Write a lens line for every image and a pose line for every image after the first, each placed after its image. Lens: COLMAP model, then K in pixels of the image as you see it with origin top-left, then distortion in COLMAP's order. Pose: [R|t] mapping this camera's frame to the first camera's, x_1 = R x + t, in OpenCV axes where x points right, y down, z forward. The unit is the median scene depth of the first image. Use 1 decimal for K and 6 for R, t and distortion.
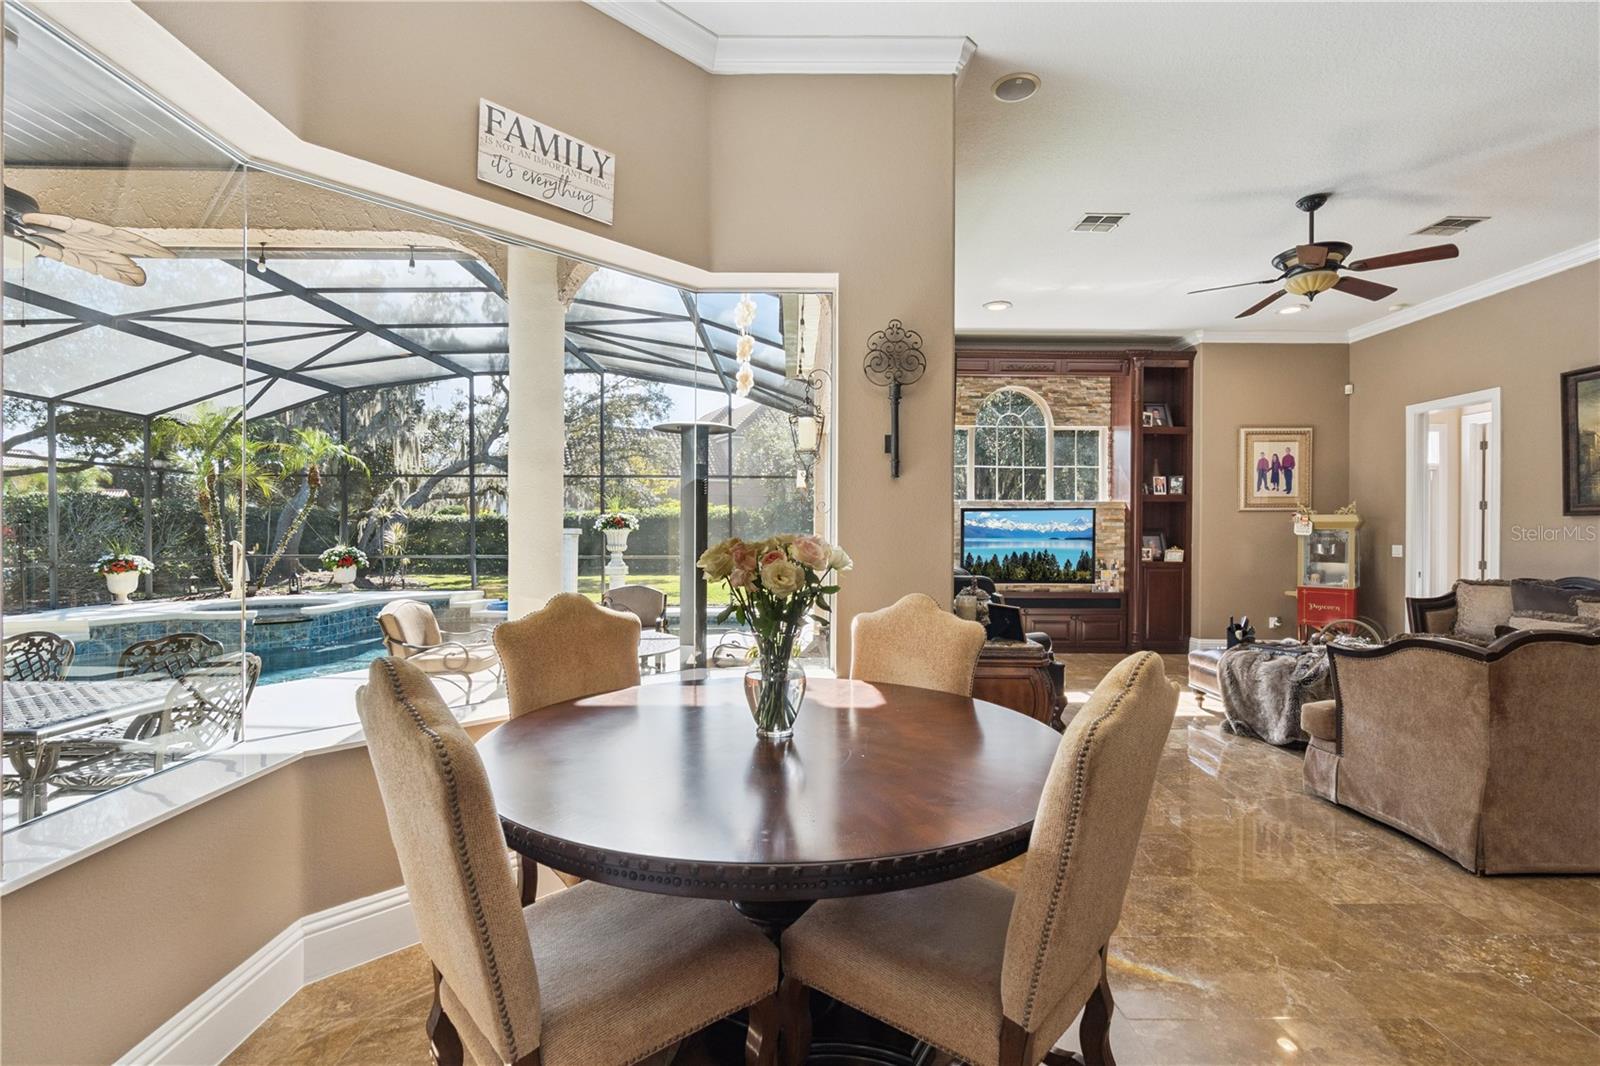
lens RADIAL K [[730.6, 0, 790.2], [0, 730.6, 529.0], [0, 0, 1]] dist [0.002032, 0.001528]
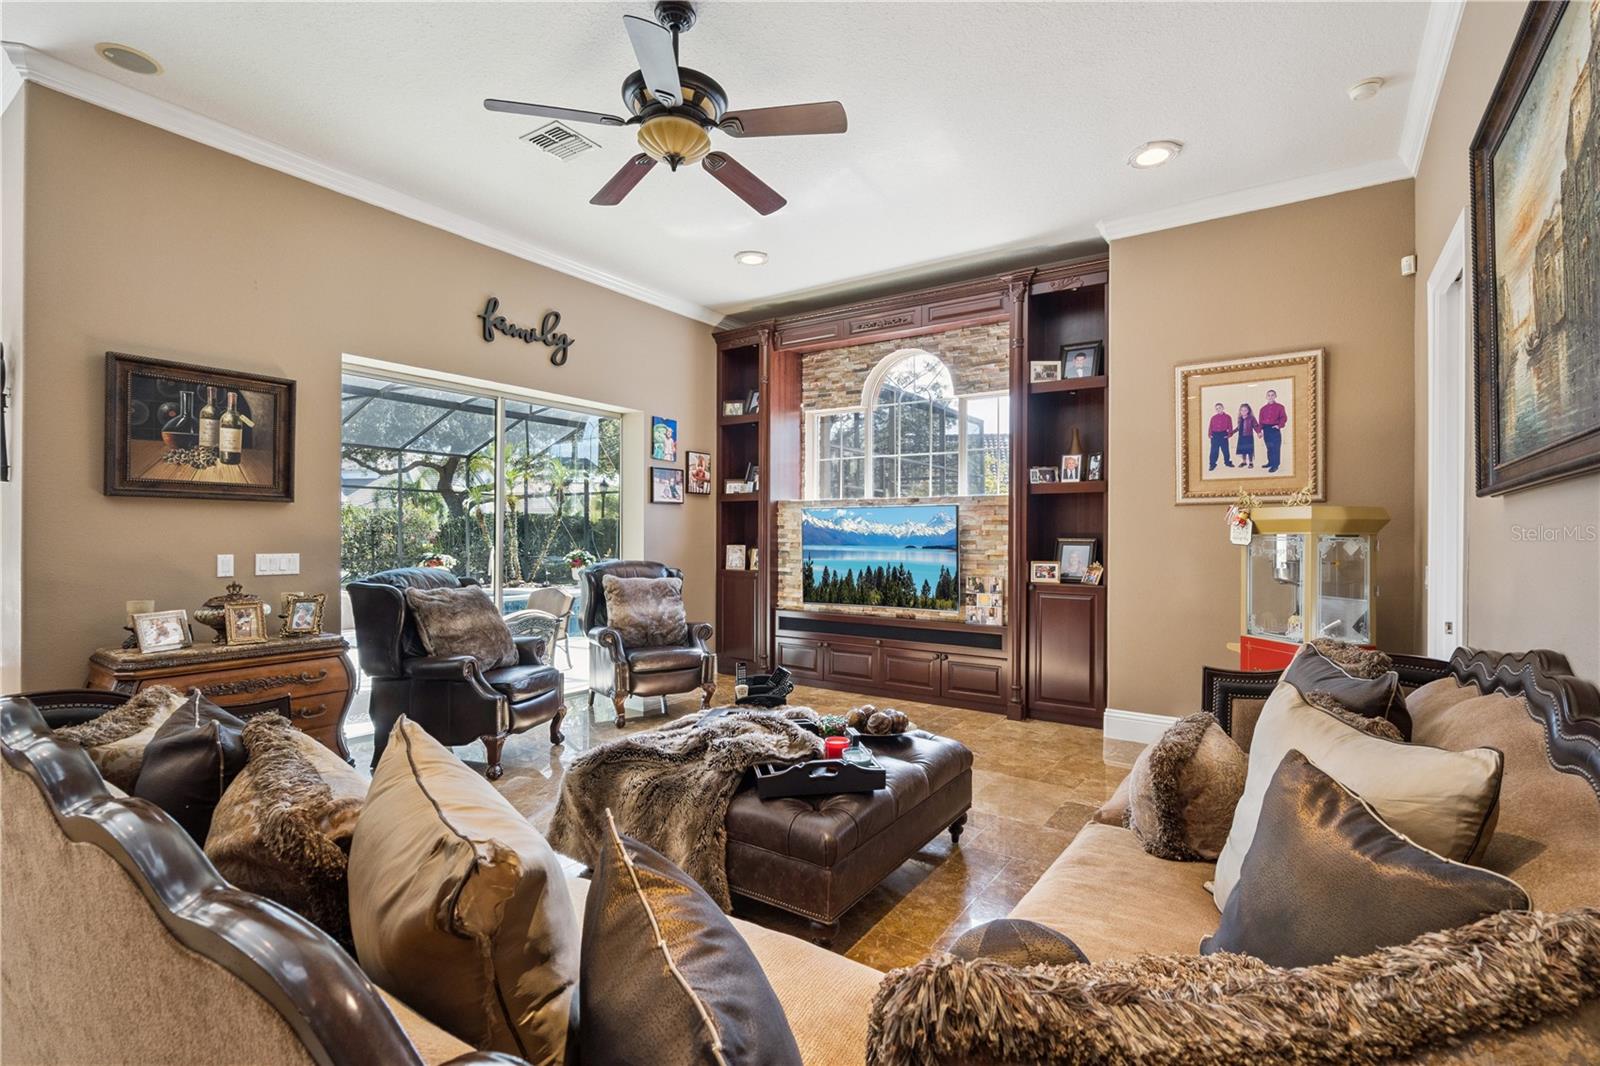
lens RADIAL K [[730.6, 0, 800.2], [0, 730.6, 540.4], [0, 0, 1]] dist [0.002032, 0.001528]
pose [[0.821697, 0.002449, -0.569919, 0.700901], [-0.002036, 0.999997, 0.001361, 0.004536], [0.569921, 0.000042, 0.821700, 0.327090]]
